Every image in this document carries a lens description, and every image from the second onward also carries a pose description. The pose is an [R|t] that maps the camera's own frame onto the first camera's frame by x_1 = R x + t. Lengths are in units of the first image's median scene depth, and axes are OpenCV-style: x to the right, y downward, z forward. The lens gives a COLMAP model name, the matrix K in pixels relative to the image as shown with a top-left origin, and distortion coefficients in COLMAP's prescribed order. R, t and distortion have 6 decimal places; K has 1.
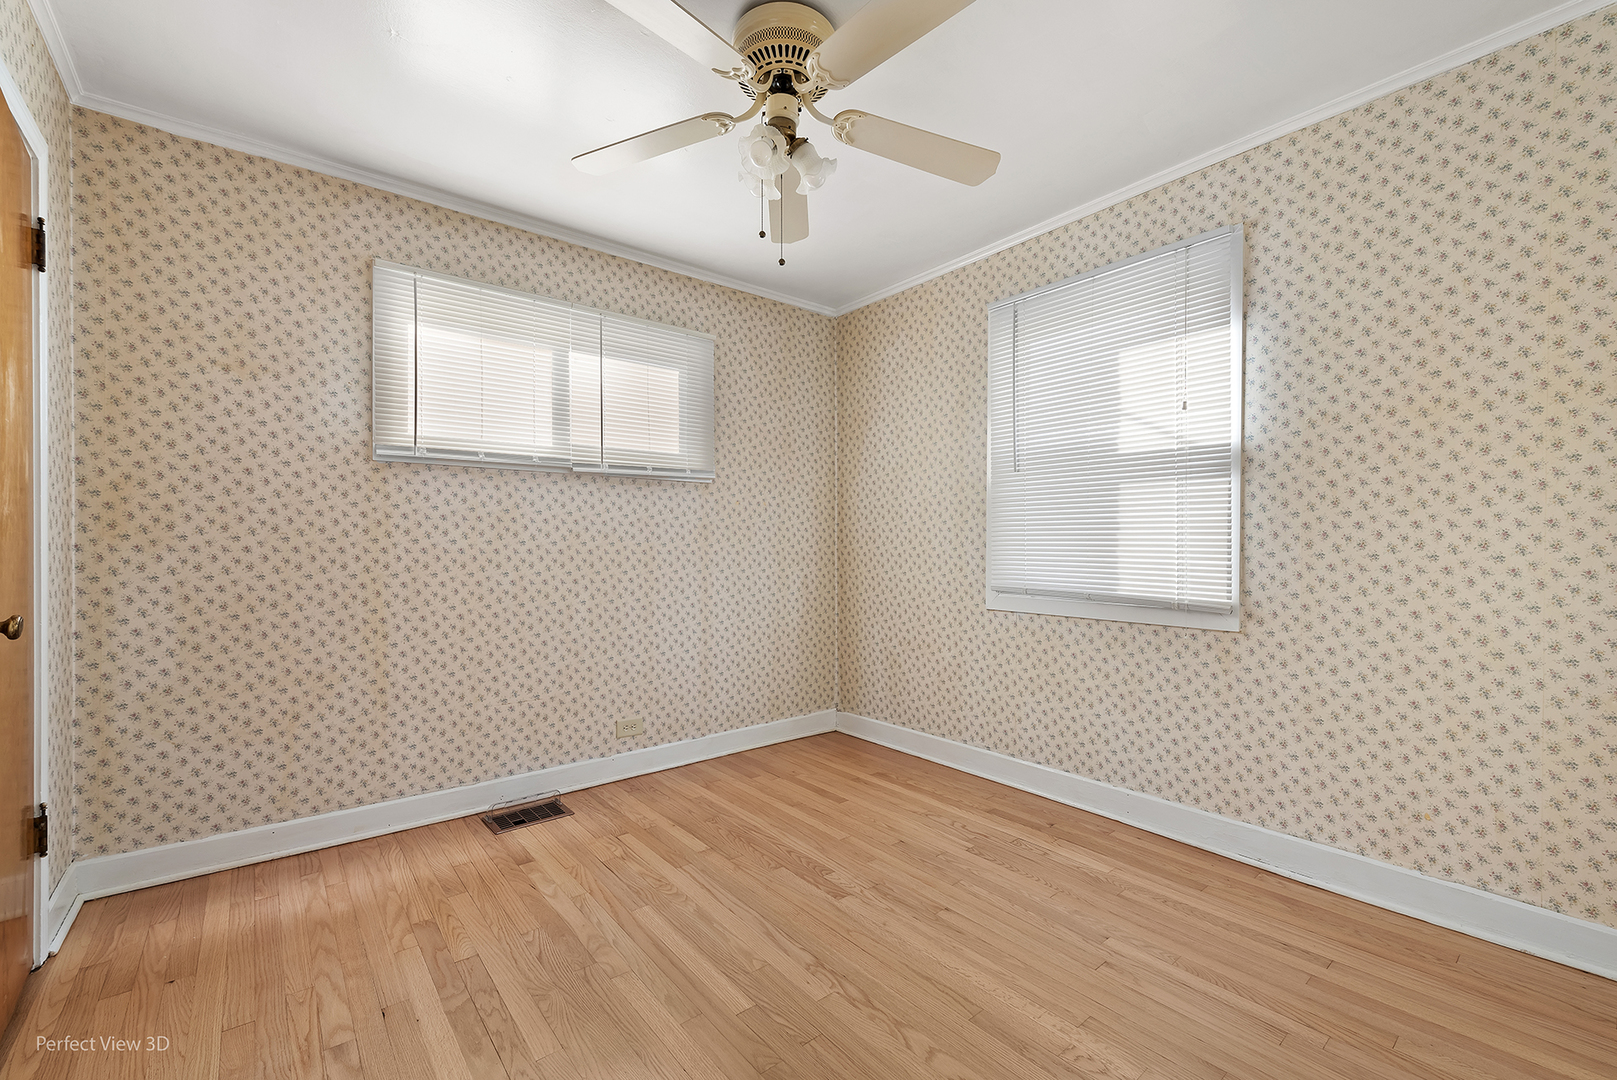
lens RADIAL K [[674.8, 0, 803.2], [0, 674.8, 546.5], [0, 0, 1]] dist [0.012814, 0.000019]
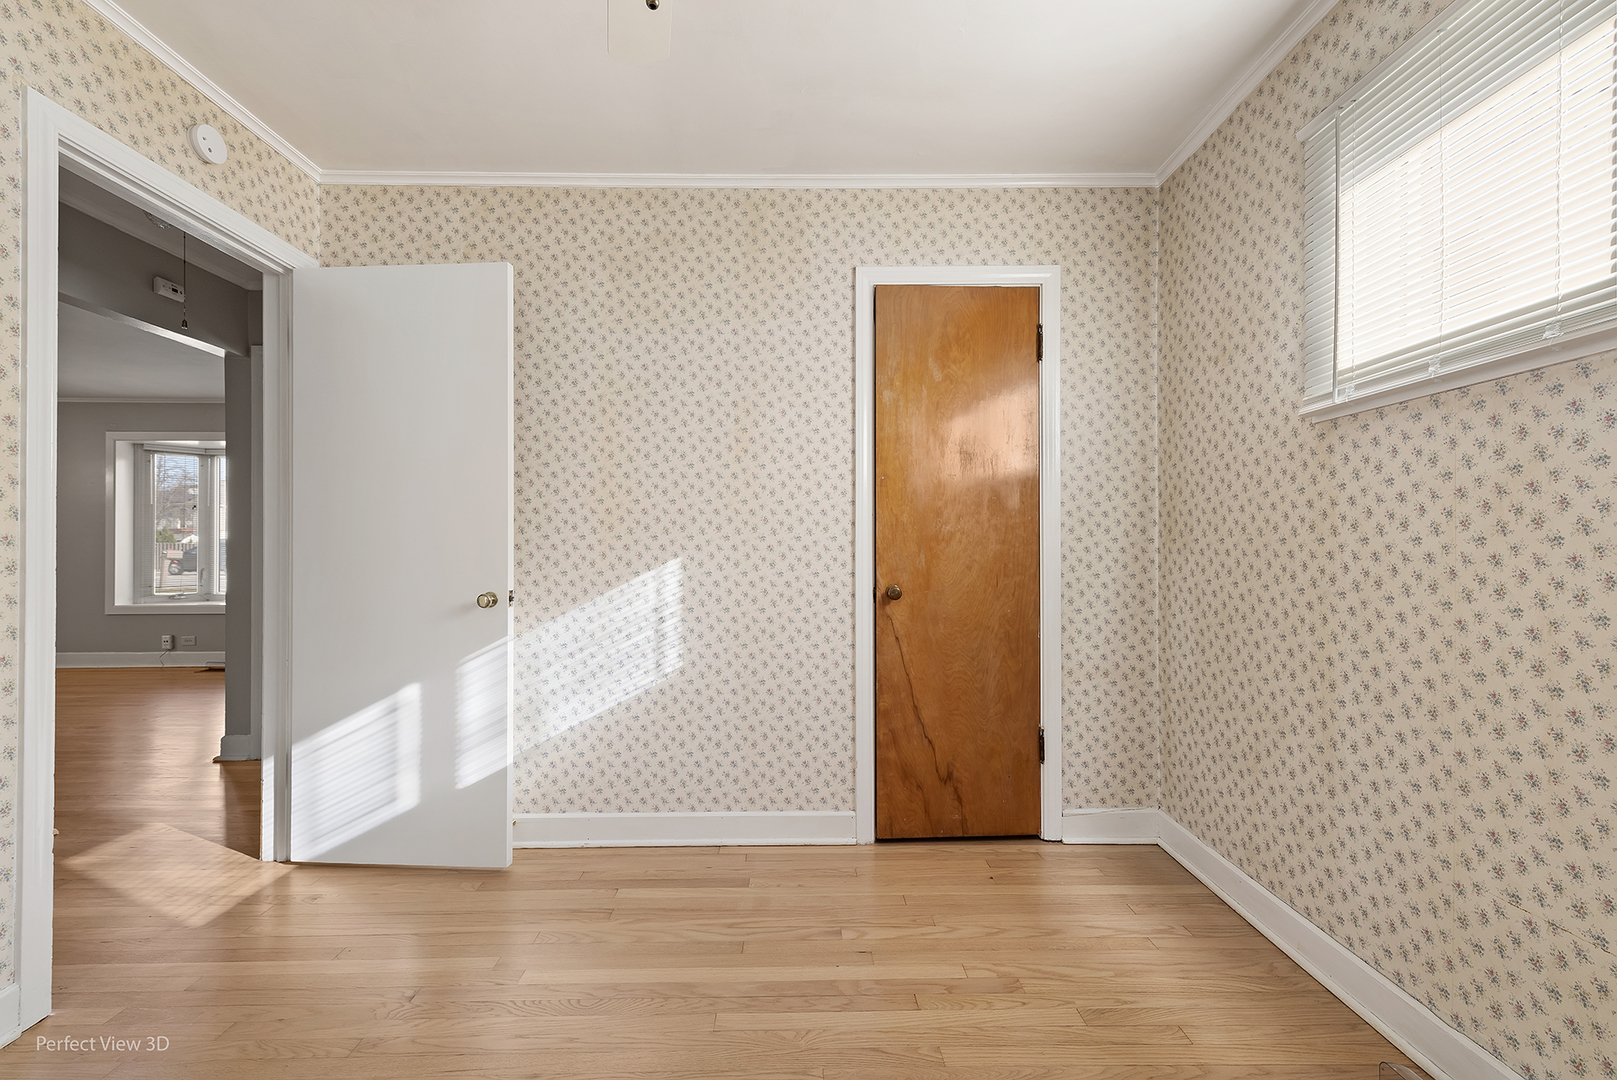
lens RADIAL K [[674.8, 0, 803.2], [0, 674.8, 546.5], [0, 0, 1]] dist [0.012814, 0.000019]
pose [[-0.614591, -0.006786, -0.788817, 0.221766], [-0.004136, 0.999977, -0.005380, 0.002745], [0.788835, -0.000043, -0.614605, 1.004497]]
